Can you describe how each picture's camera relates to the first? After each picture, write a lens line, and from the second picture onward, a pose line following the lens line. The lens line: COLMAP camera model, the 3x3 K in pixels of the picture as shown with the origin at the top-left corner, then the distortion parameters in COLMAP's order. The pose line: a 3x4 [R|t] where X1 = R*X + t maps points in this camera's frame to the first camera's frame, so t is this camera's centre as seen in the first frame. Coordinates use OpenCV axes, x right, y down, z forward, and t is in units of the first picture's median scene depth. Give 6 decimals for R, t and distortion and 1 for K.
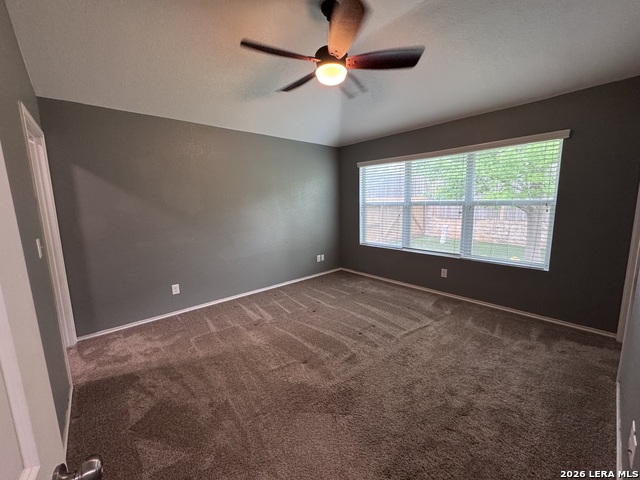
lens RADIAL K [[256.2, 0, 322.8], [0, 256.2, 239.8], [0, 0, 1]] dist [-0.001348, -0.000184]
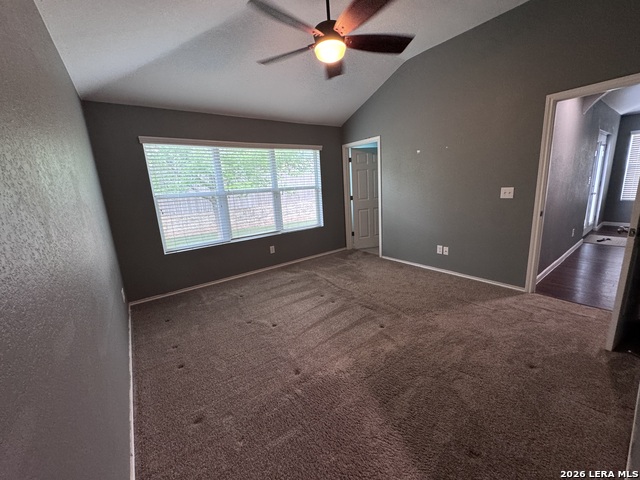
lens RADIAL K [[256.2, 0, 321.0], [0, 256.2, 239.5], [0, 0, 1]] dist [-0.001348, -0.000184]
pose [[0.089713, -0.195338, 0.976624, -0.701258], [0.202074, 0.963753, 0.174201, -0.081362], [-0.975253, 0.181723, 0.125934, 0.671533]]
